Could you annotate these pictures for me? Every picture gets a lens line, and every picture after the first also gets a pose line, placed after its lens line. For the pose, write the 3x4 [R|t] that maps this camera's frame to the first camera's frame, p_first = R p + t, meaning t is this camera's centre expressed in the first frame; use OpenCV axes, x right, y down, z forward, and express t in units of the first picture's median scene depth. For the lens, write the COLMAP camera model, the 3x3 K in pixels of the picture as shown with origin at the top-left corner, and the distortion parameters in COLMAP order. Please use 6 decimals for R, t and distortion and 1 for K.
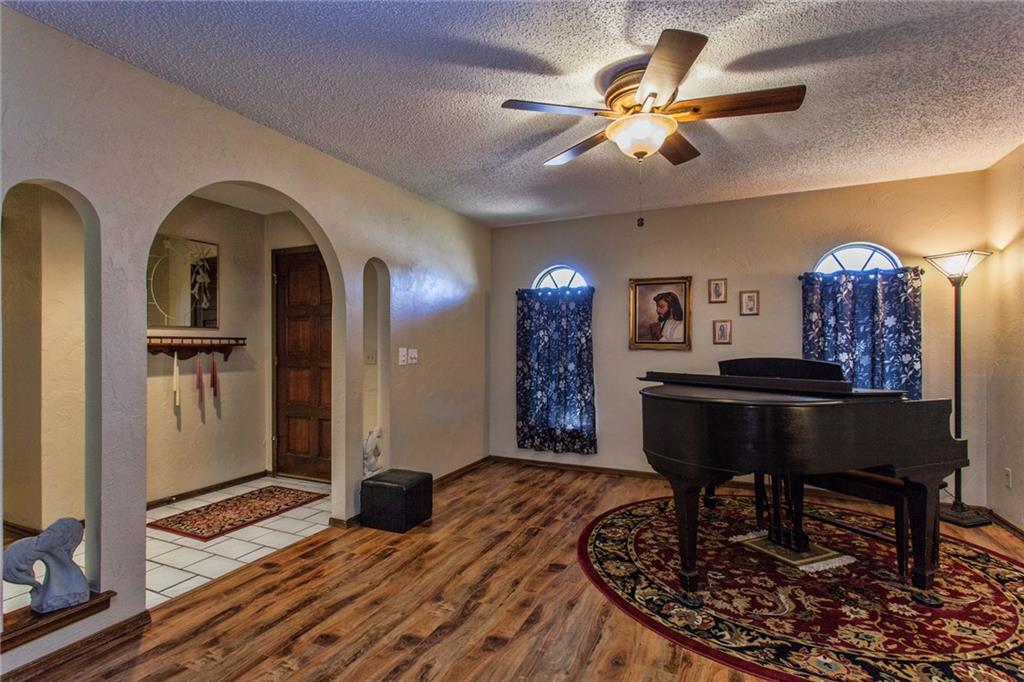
lens RADIAL K [[486.0, 0, 513.0], [0, 486.0, 346.2], [0, 0, 1]] dist [0.002330, 0.001037]
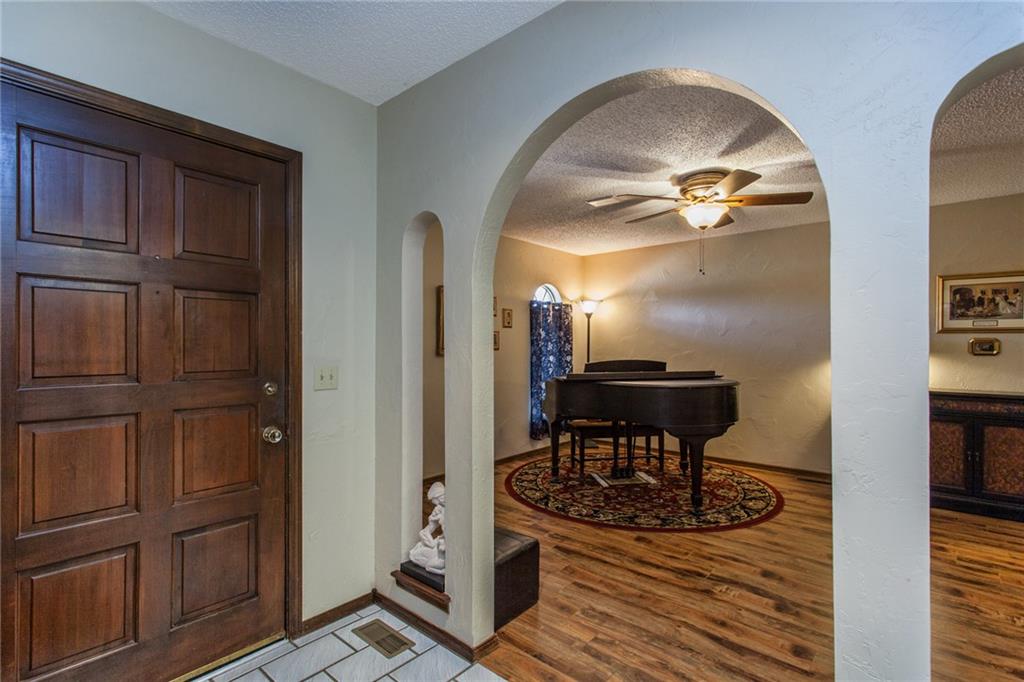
lens RADIAL K [[486.0, 0, 497.8], [0, 486.0, 342.4], [0, 0, 1]] dist [0.002330, 0.001037]
pose [[0.290122, 0.009580, 0.956942, -0.946947], [-0.000482, 0.999951, -0.009865, -0.013991], [-0.956989, 0.002401, 0.290113, 0.809338]]
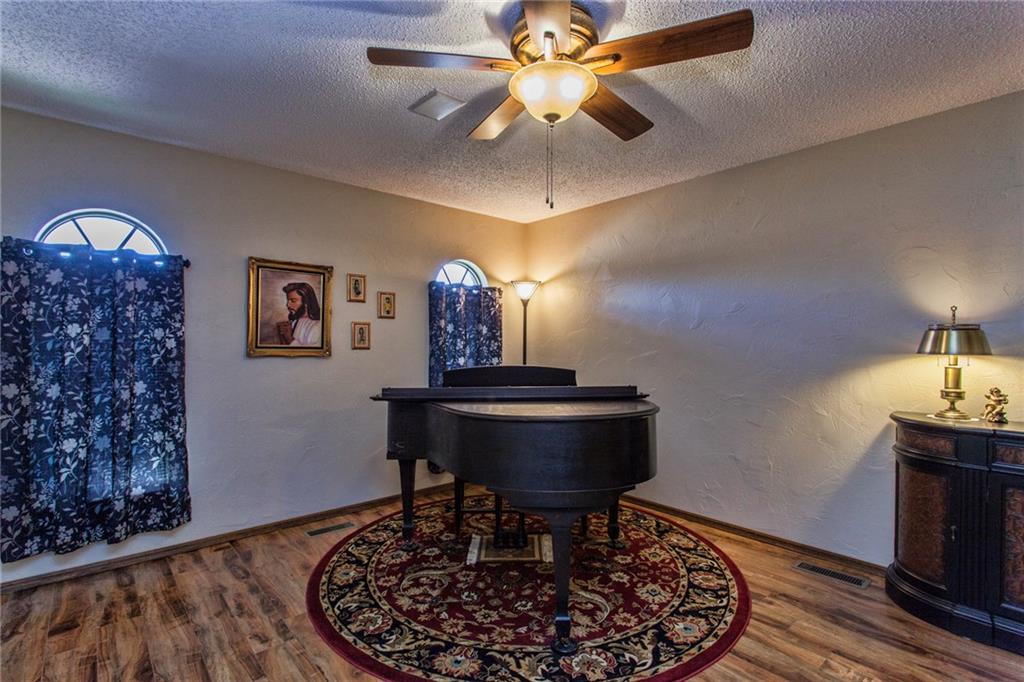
lens RADIAL K [[486.0, 0, 500.3], [0, 486.0, 344.9], [0, 0, 1]] dist [0.002330, 0.001037]
pose [[0.413651, 0.001460, 0.910434, -0.341033], [-0.003764, 0.999993, 0.000107, -0.016786], [-0.910428, -0.003471, 0.413654, 0.515758]]
